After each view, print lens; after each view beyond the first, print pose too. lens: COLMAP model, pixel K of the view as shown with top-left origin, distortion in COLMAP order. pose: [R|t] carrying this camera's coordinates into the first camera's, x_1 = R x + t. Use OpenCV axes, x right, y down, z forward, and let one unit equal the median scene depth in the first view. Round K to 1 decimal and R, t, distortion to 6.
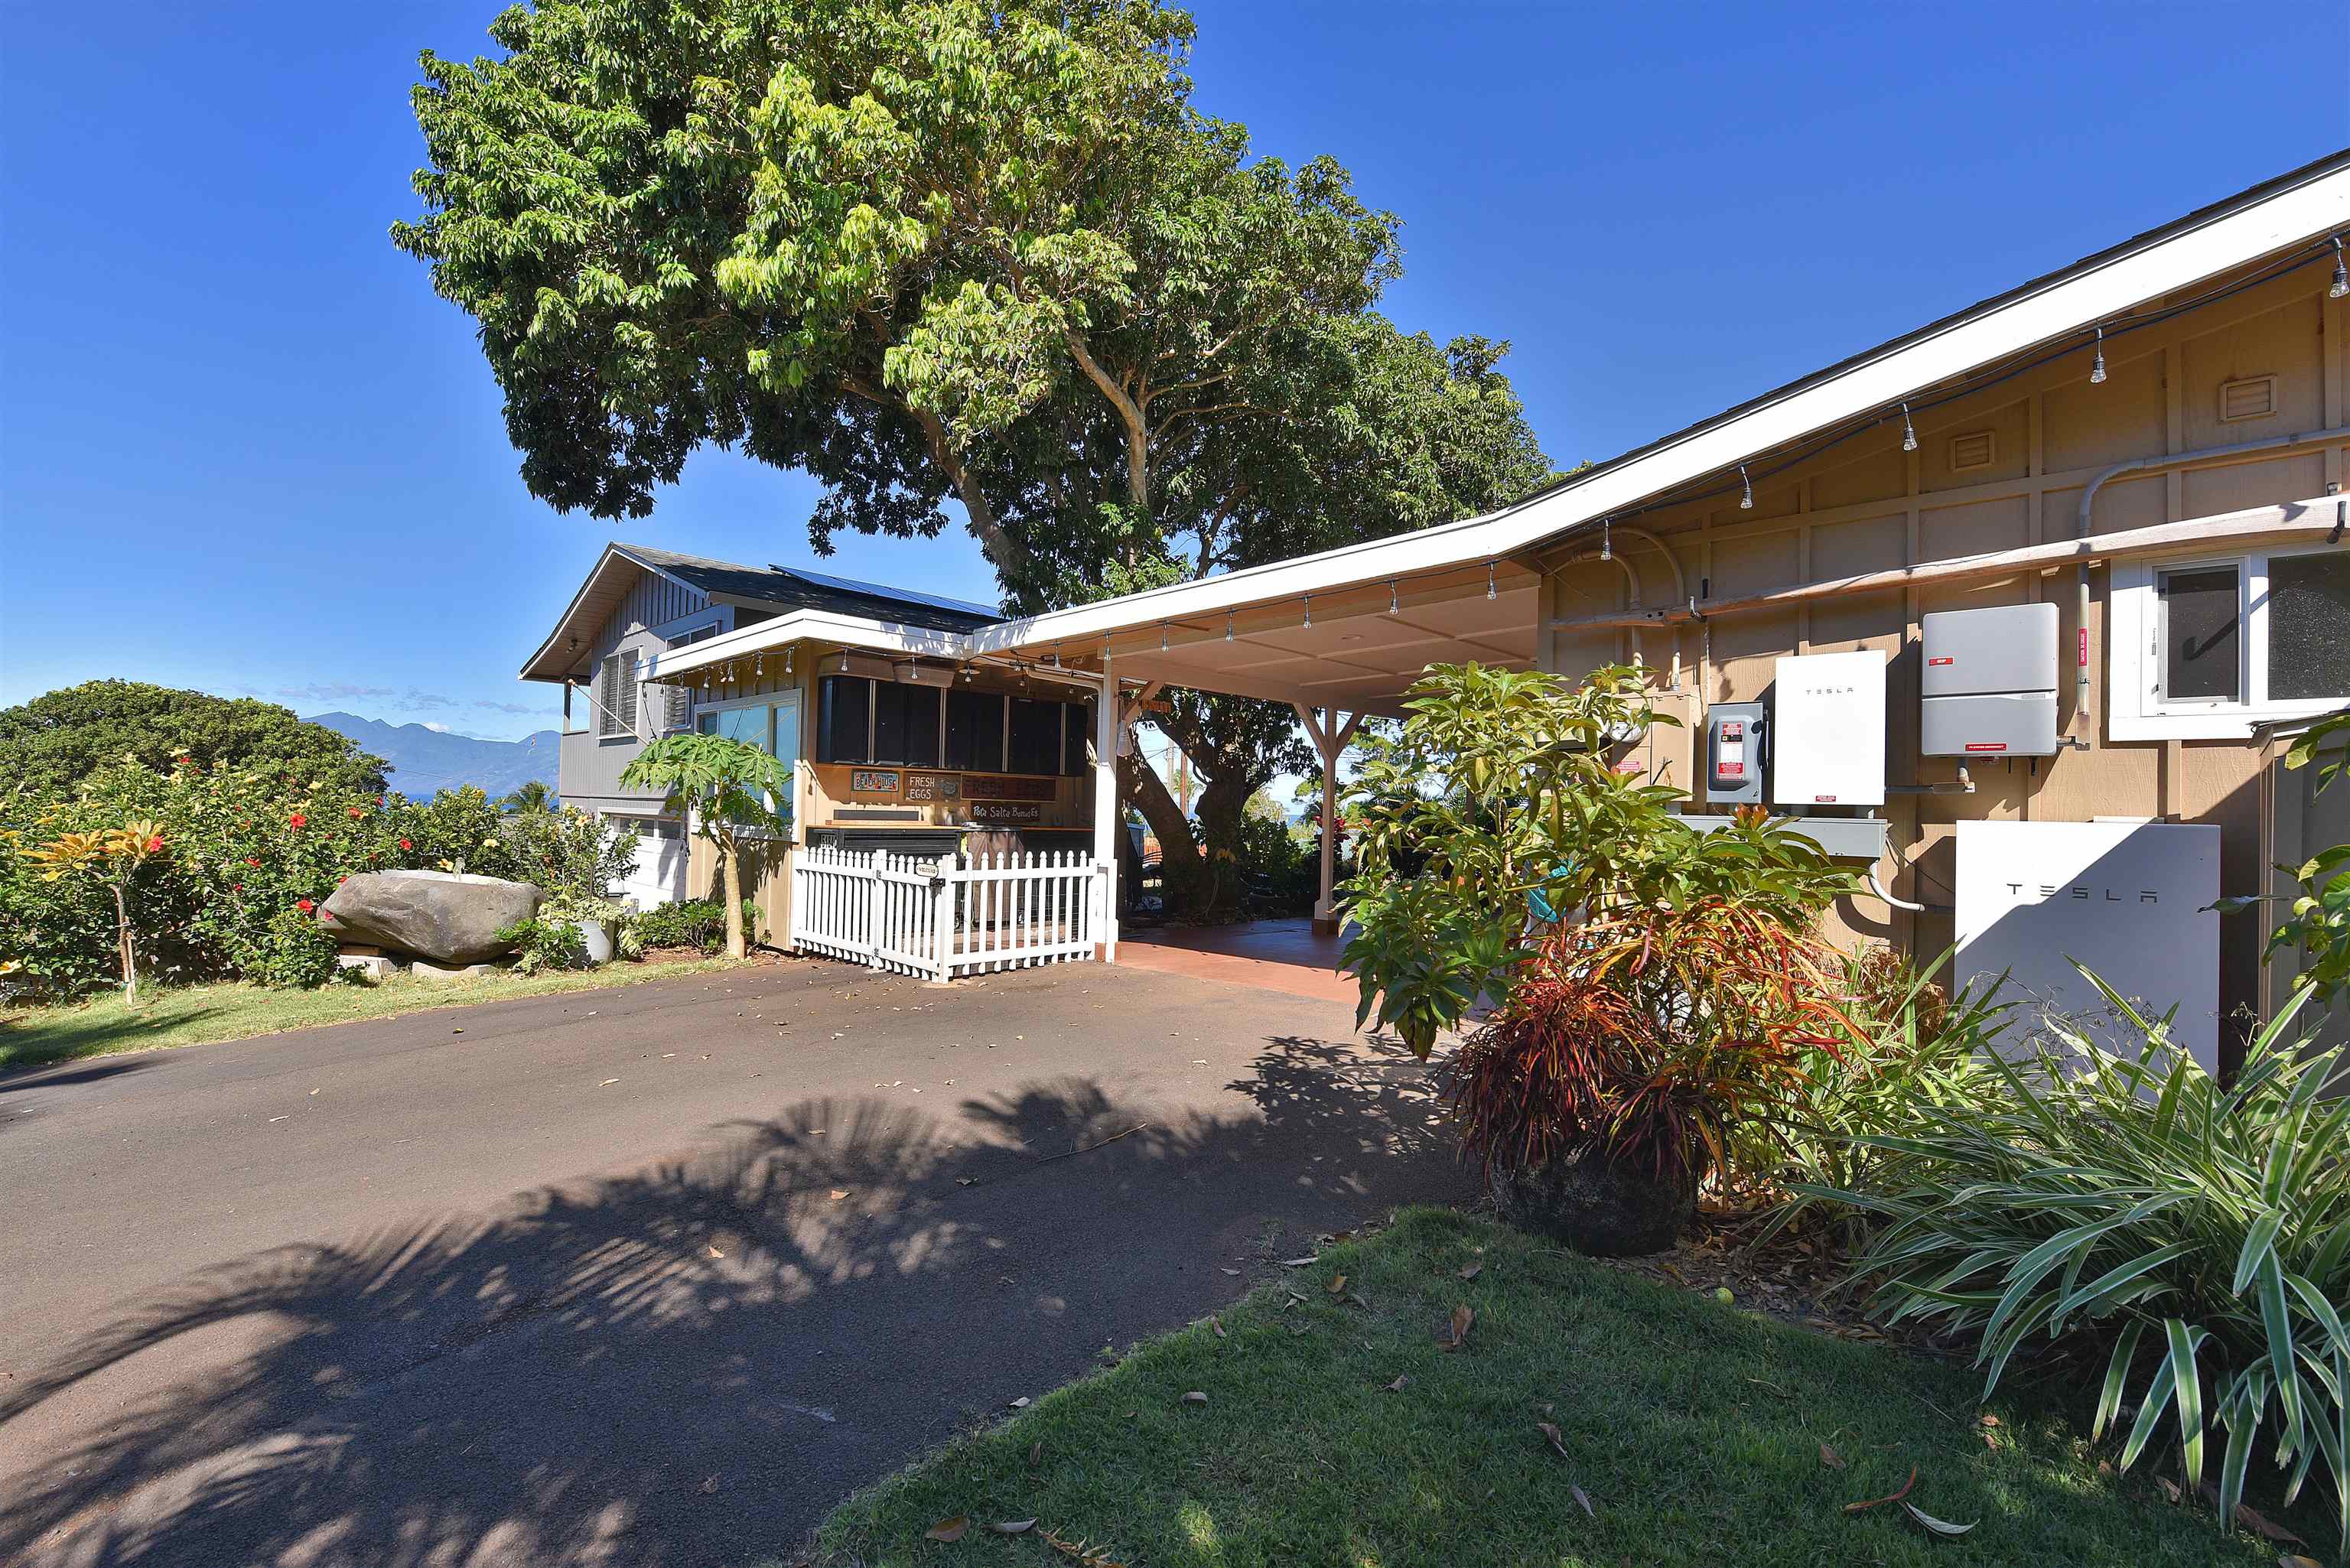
lens RADIAL K [[1004.0, 0, 1175.0], [0, 1004.0, 784.0], [0, 0, 1]] dist [-0.000060, -0.000035]
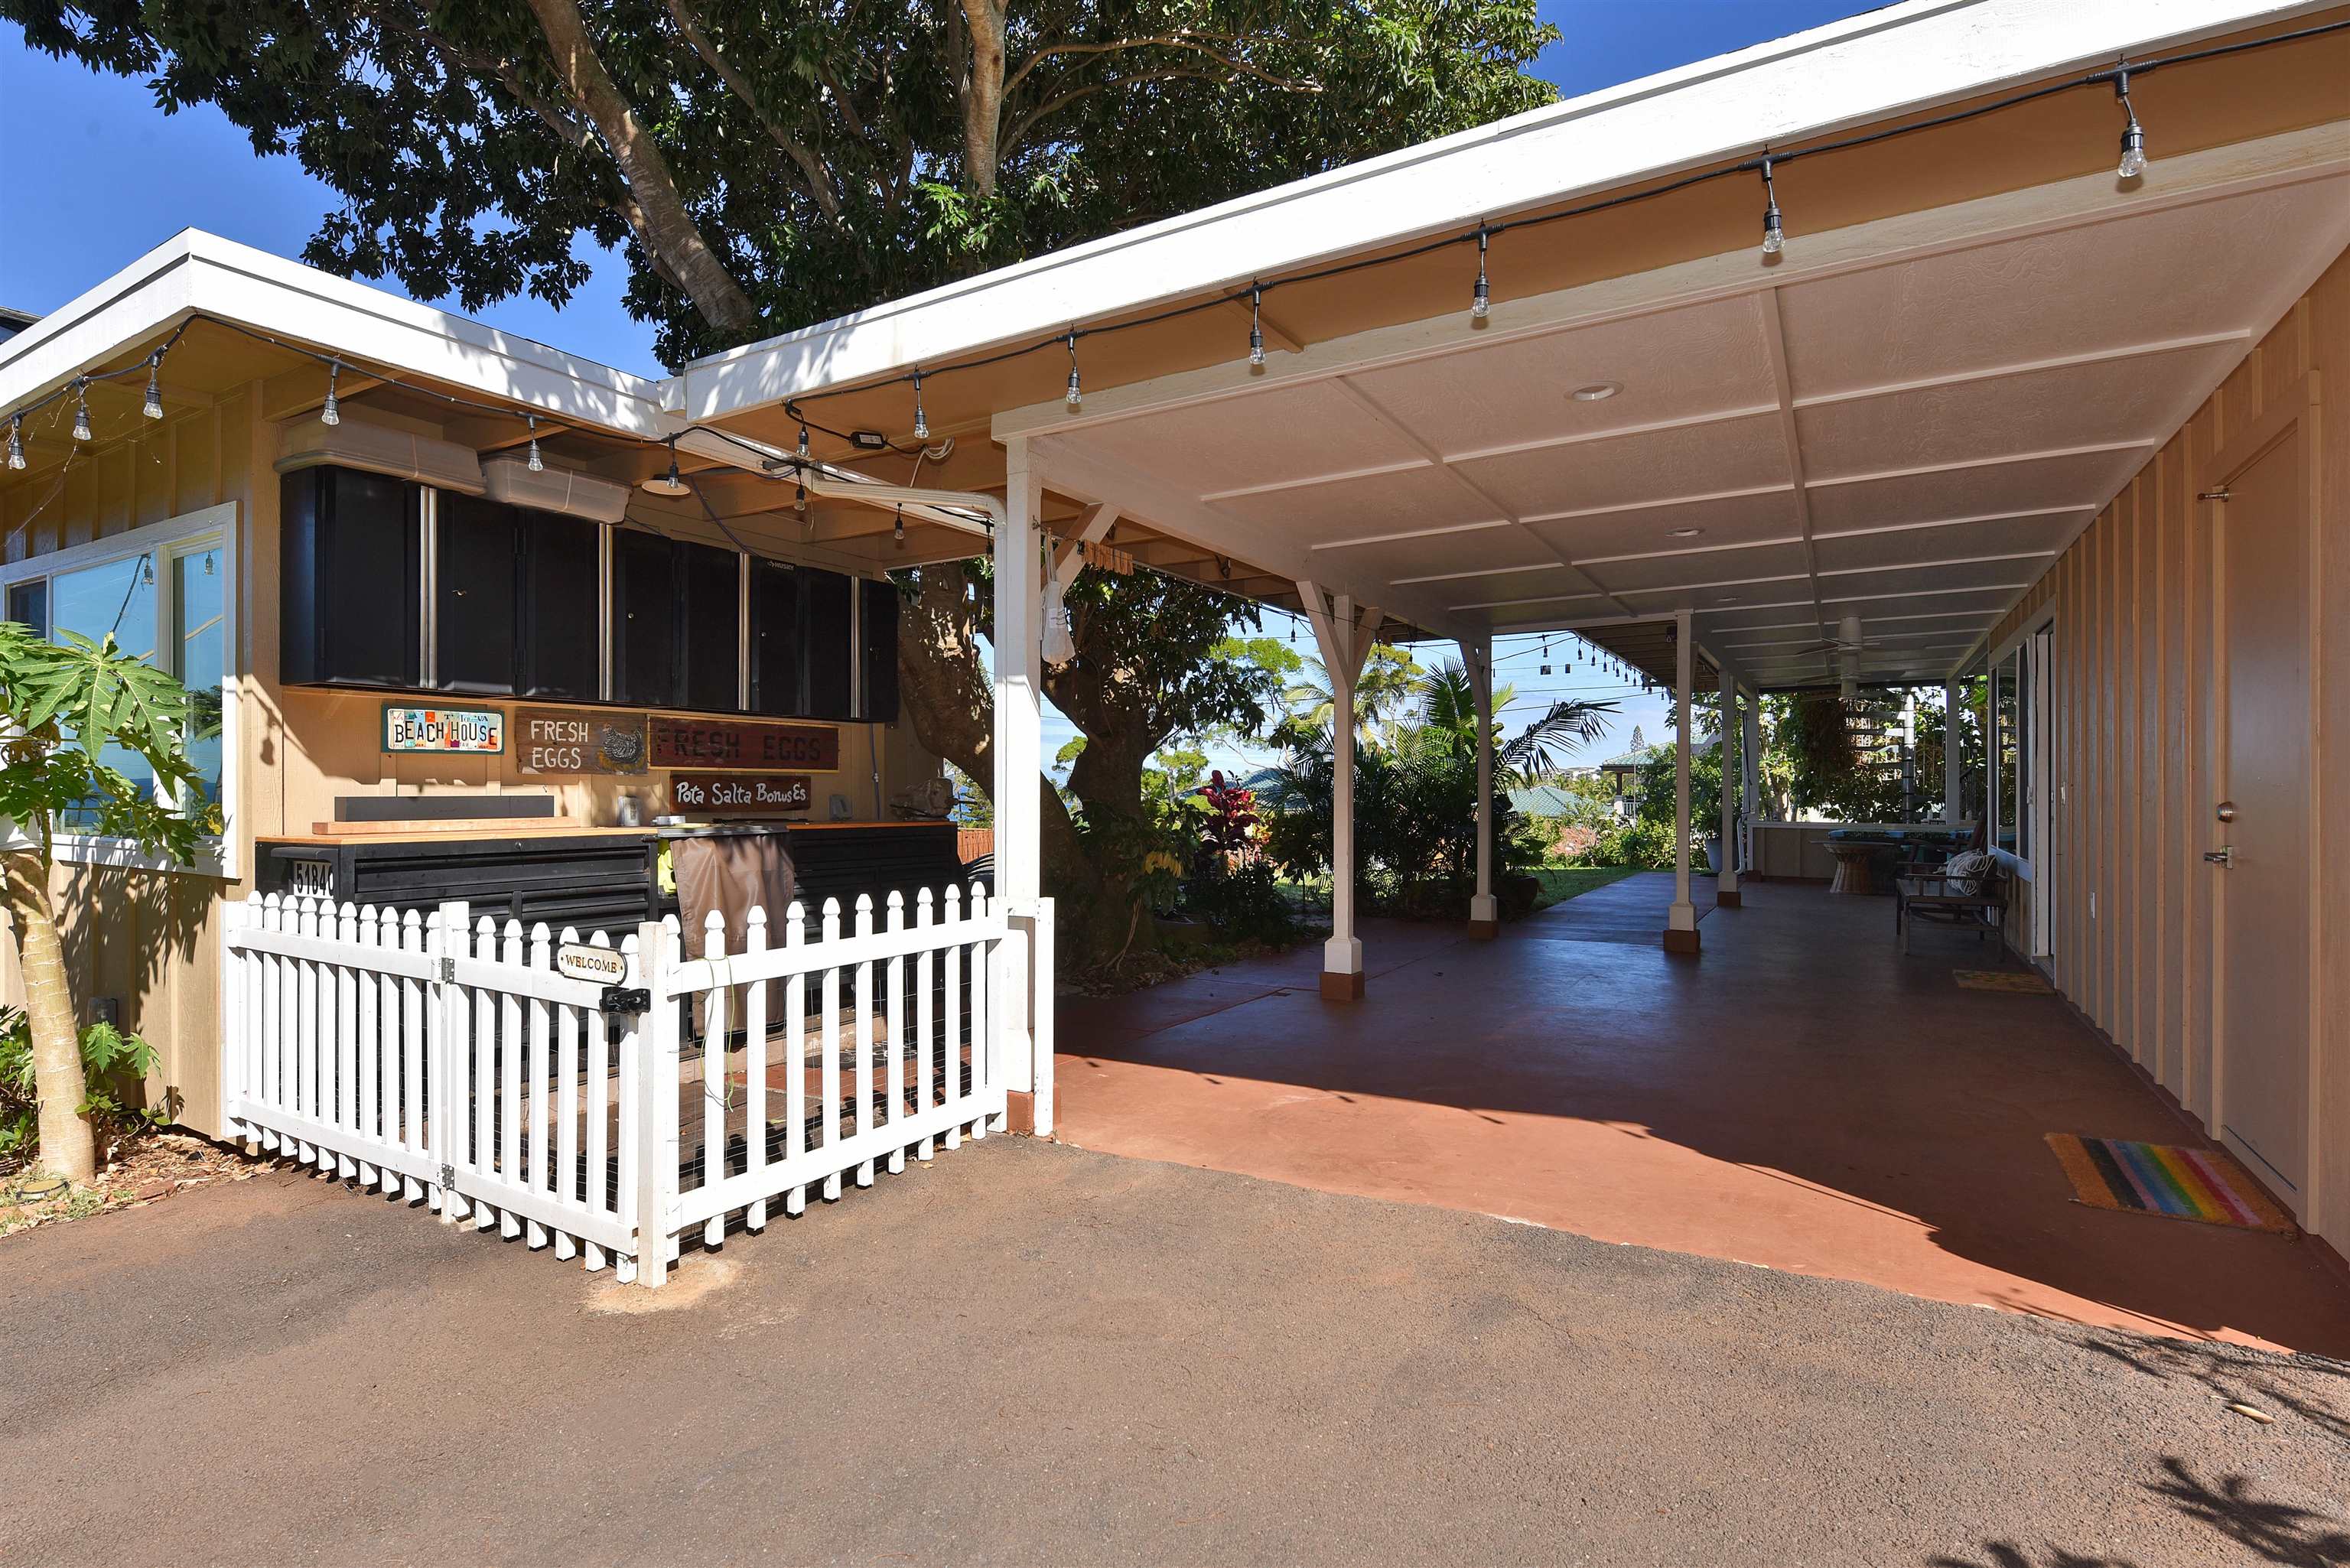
lens RADIAL K [[1199.5, 0, 1175.0], [0, 1199.5, 784.0], [0, 0, 1]] dist [-0.001990, 0.000191]
pose [[0.971838, -0.020213, 0.234783, -0.125219], [0.013075, 0.999405, 0.031918, 0.008968], [-0.235289, -0.027949, 0.971524, 0.467451]]
